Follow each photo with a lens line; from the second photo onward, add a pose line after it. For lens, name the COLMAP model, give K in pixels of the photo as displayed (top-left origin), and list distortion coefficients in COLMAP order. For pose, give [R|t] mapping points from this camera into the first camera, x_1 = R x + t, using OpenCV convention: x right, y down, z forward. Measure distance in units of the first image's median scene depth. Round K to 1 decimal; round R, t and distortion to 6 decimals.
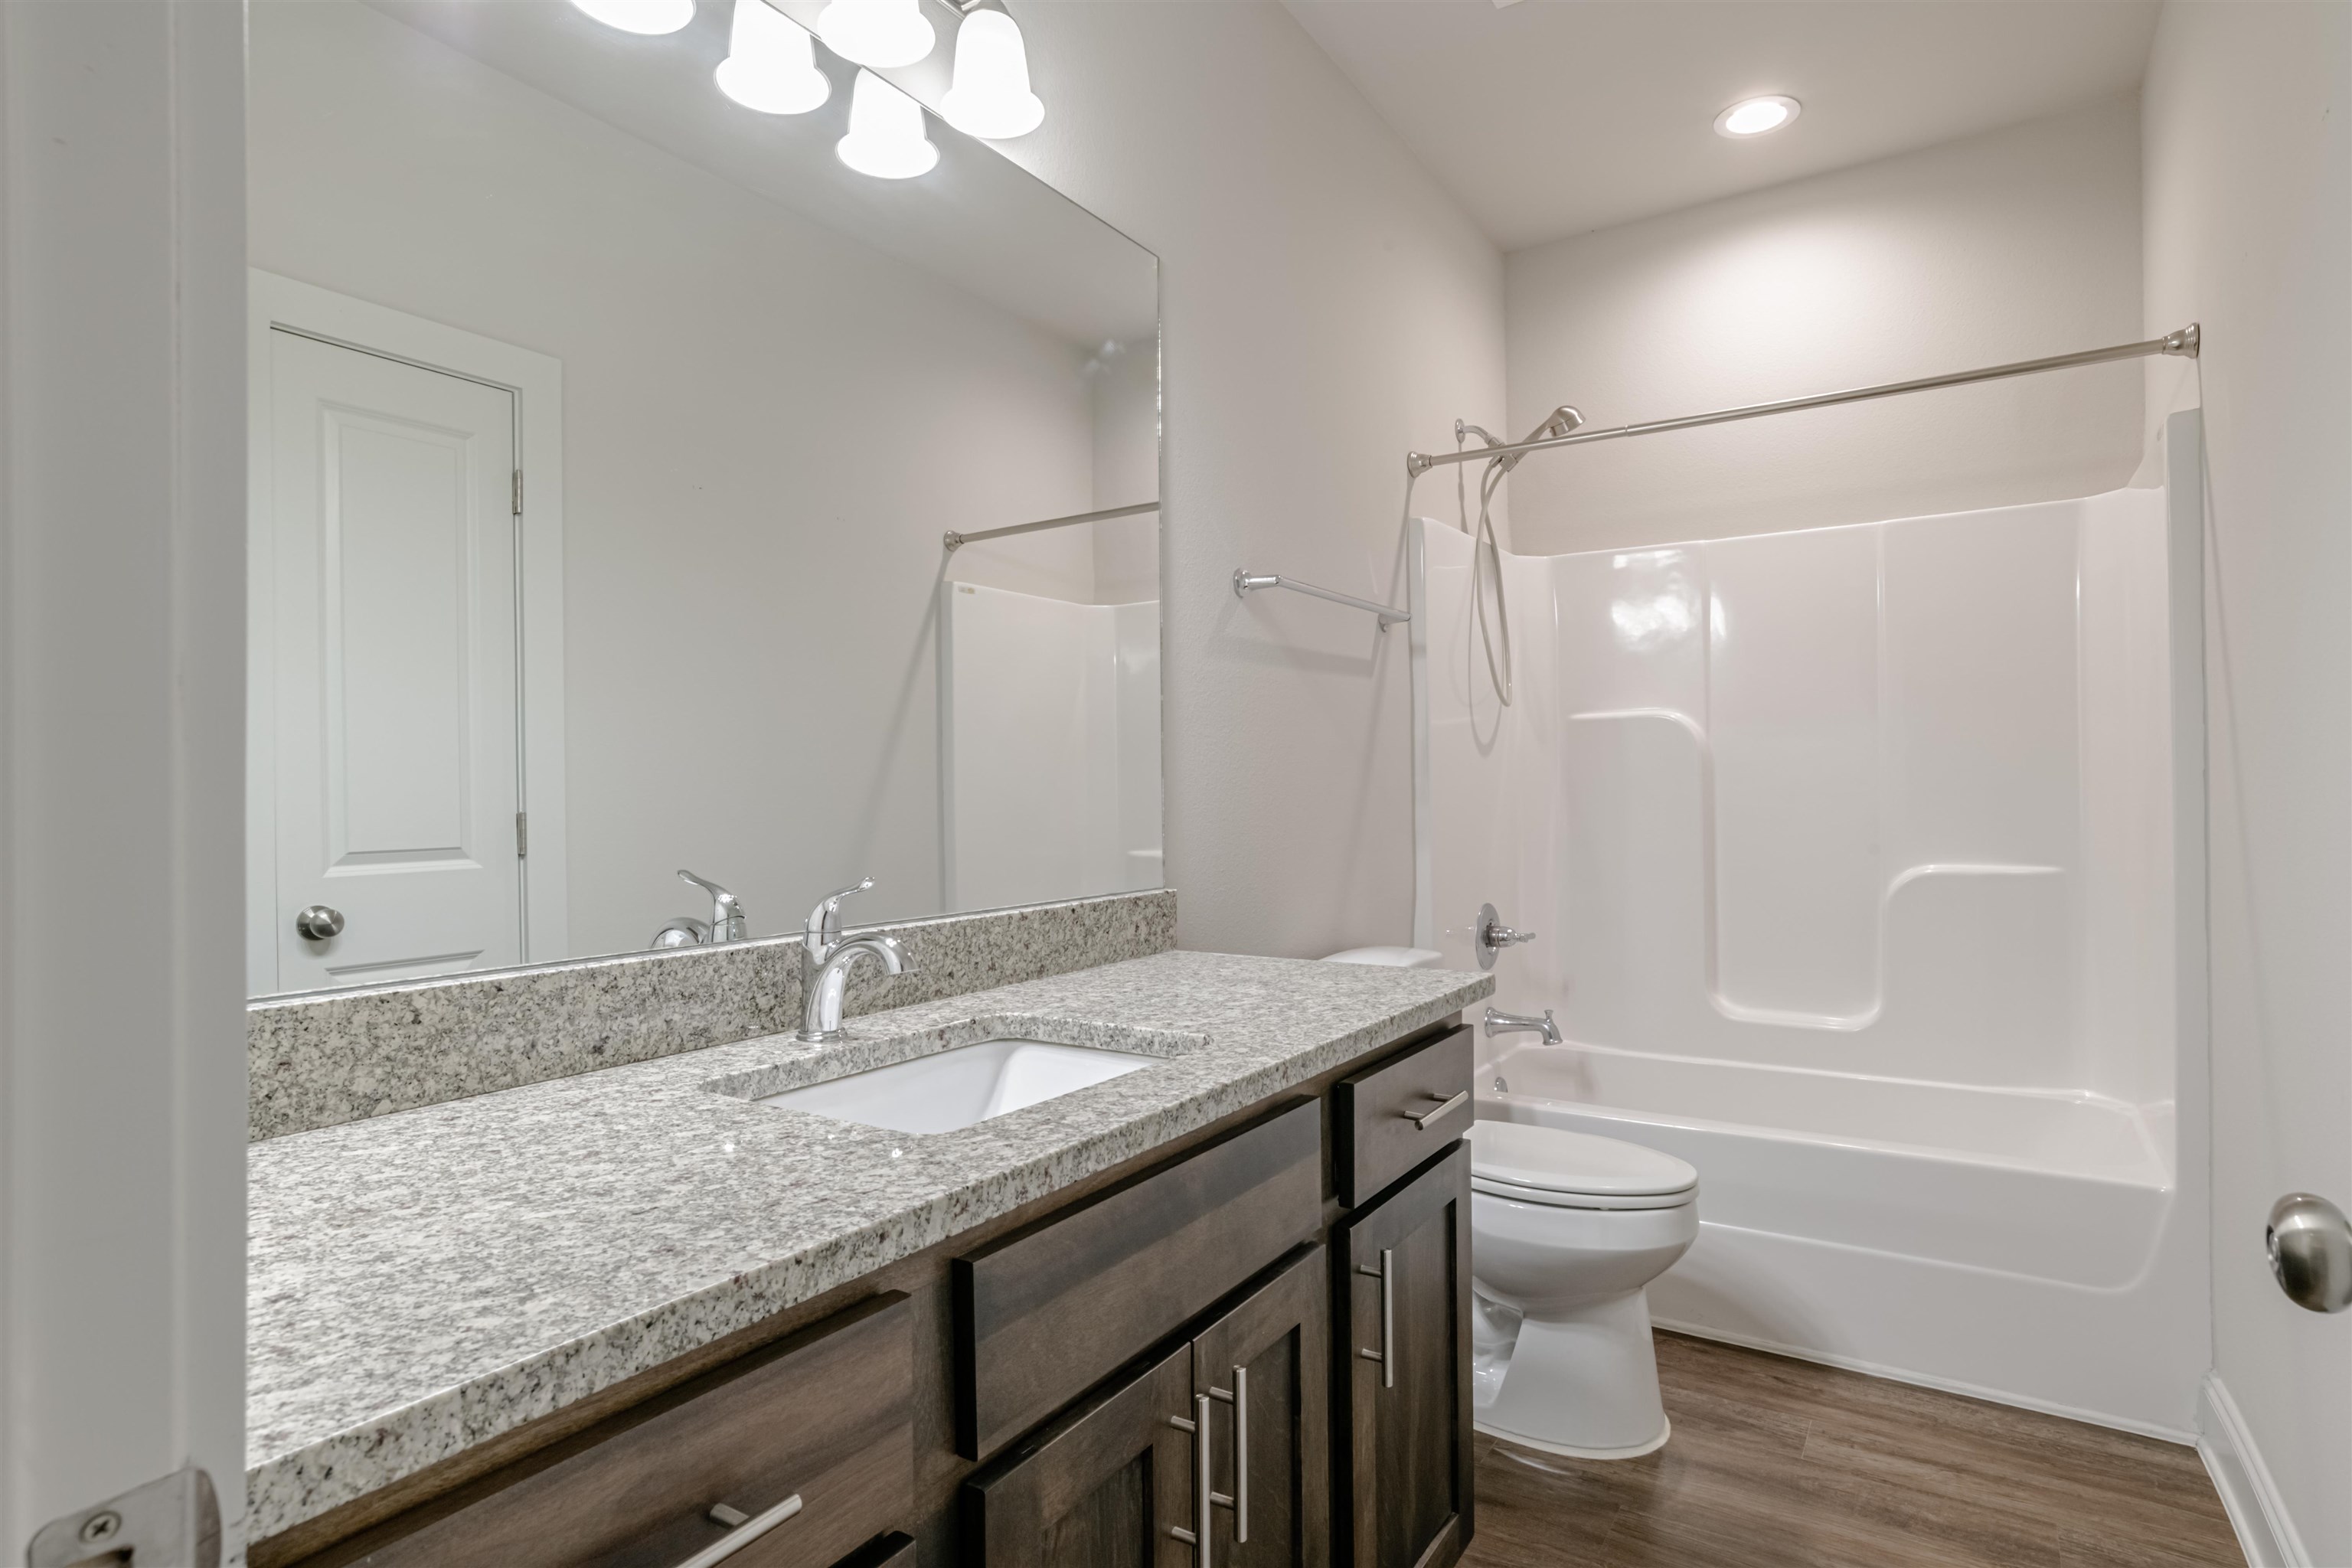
lens RADIAL K [[1228.2, 0, 1181.1], [0, 1228.2, 781.5], [0, 0, 1]] dist [-0.036134, 0.025464]
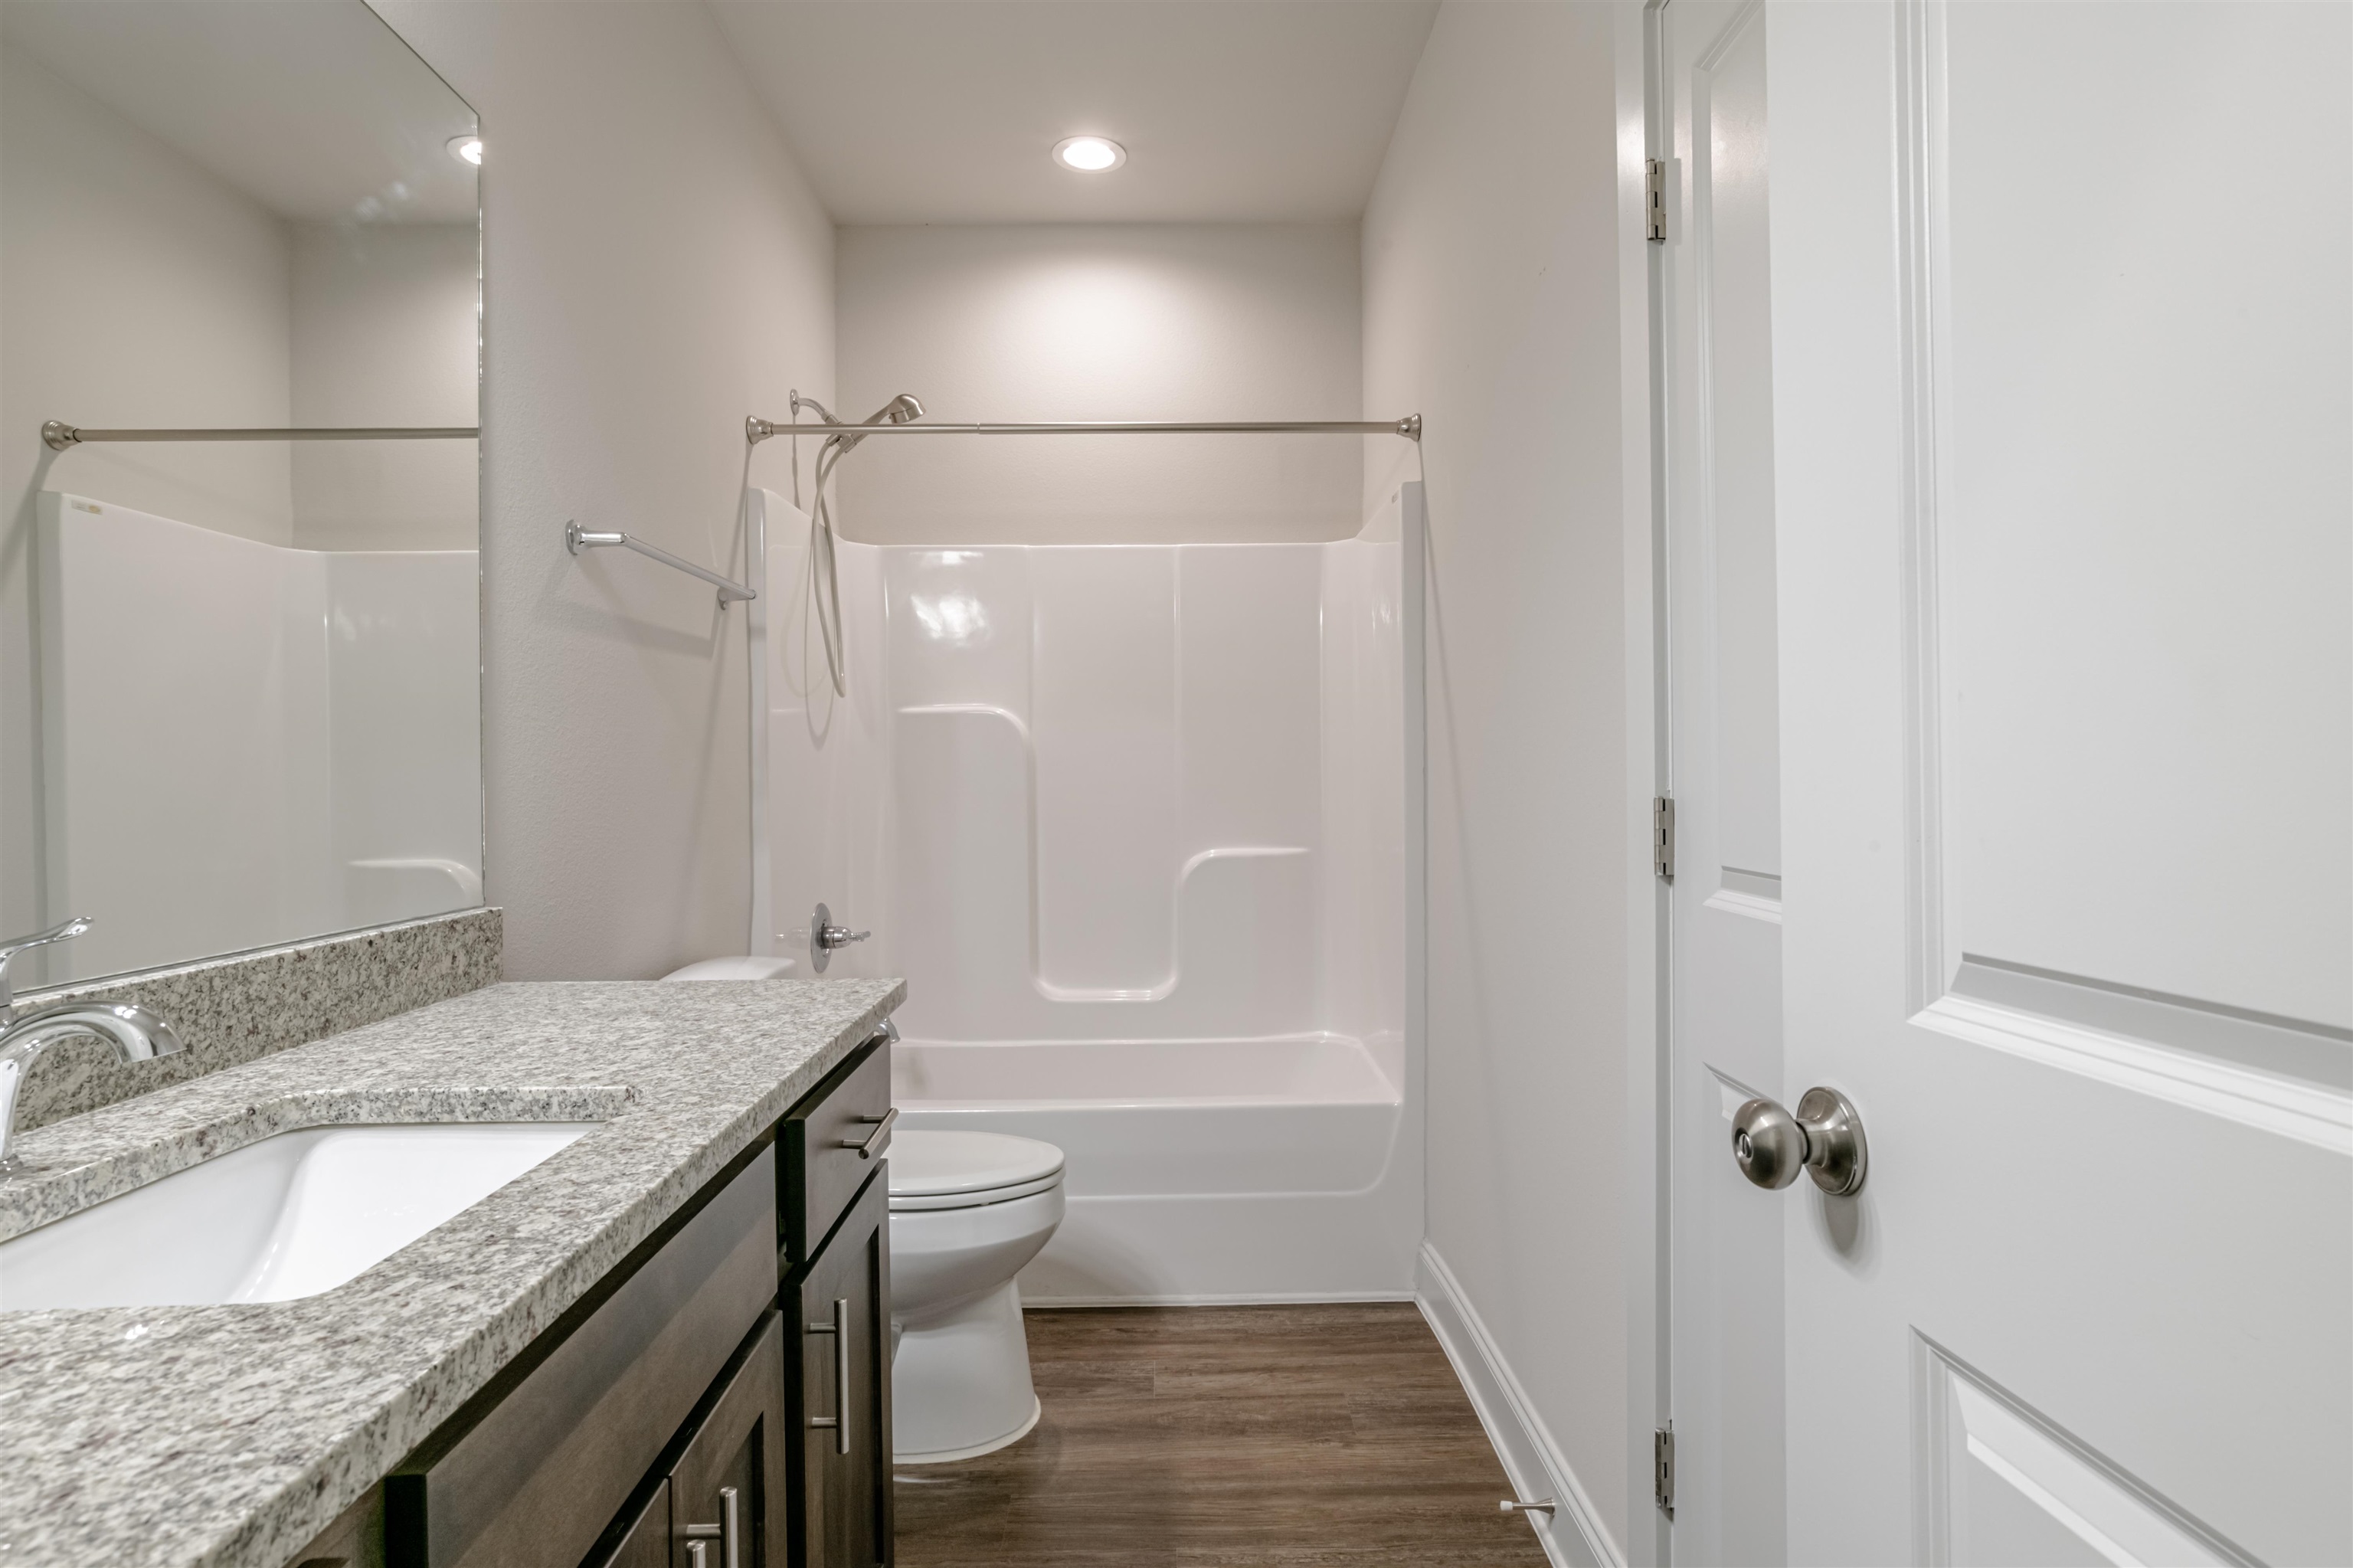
lens RADIAL K [[1228.7, 0, 1175.9], [0, 1228.7, 782.4], [0, 0, 1]] dist [-0.036134, 0.025464]
pose [[0.825013, 0.000214, 0.565114, -0.091492], [-0.002905, 0.999988, 0.003863, 0.001489], [-0.565107, -0.004829, 0.825003, 0.089969]]
